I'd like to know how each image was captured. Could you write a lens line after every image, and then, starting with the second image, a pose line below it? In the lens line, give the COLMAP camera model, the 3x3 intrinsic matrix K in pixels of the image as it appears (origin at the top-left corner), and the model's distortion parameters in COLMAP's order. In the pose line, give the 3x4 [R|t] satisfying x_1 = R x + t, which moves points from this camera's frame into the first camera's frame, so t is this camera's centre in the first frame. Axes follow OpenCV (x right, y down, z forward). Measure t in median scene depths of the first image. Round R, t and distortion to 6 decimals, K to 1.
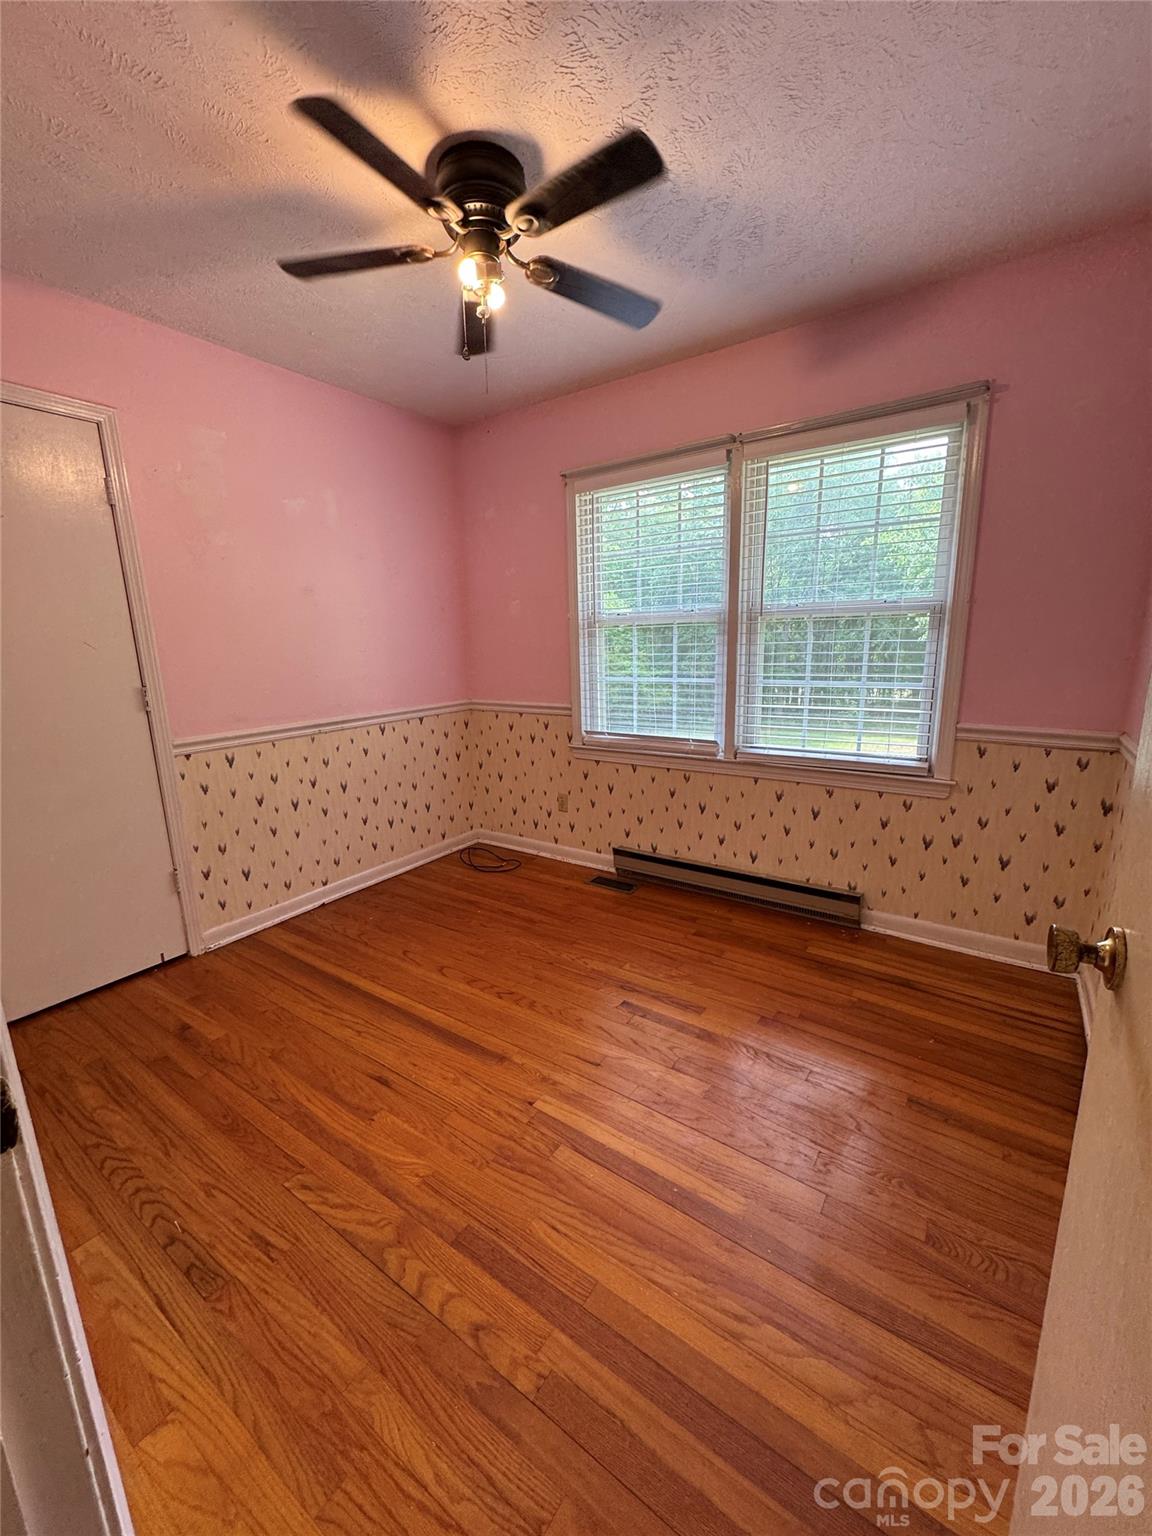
lens RADIAL K [[610.6, 0, 578.4], [0, 610.6, 767.6], [0, 0, 1]] dist [-0.001612, 0.000316]
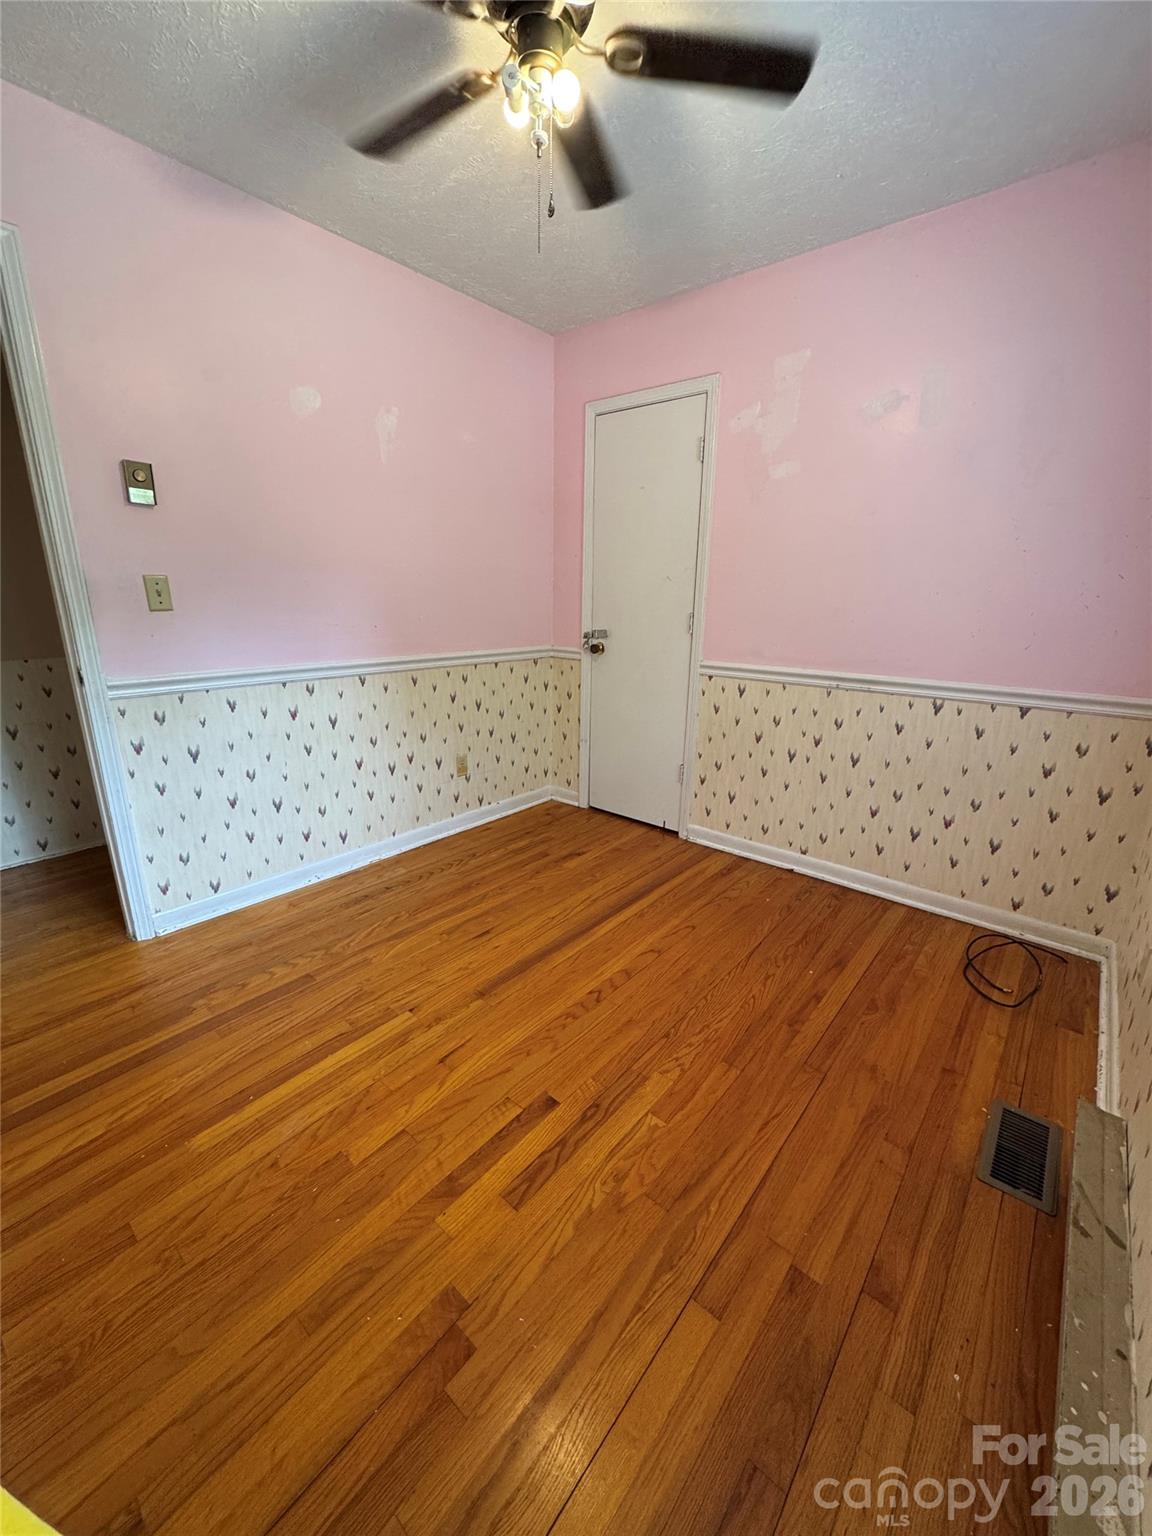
lens RADIAL K [[610.6, 0, 578.4], [0, 610.6, 767.6], [0, 0, 1]] dist [-0.001612, 0.000316]
pose [[-0.090454, 0.300836, -0.949377, 0.509110], [-0.216185, 0.924622, 0.313589, -0.160803], [0.972153, 0.233606, -0.018599, 0.775431]]
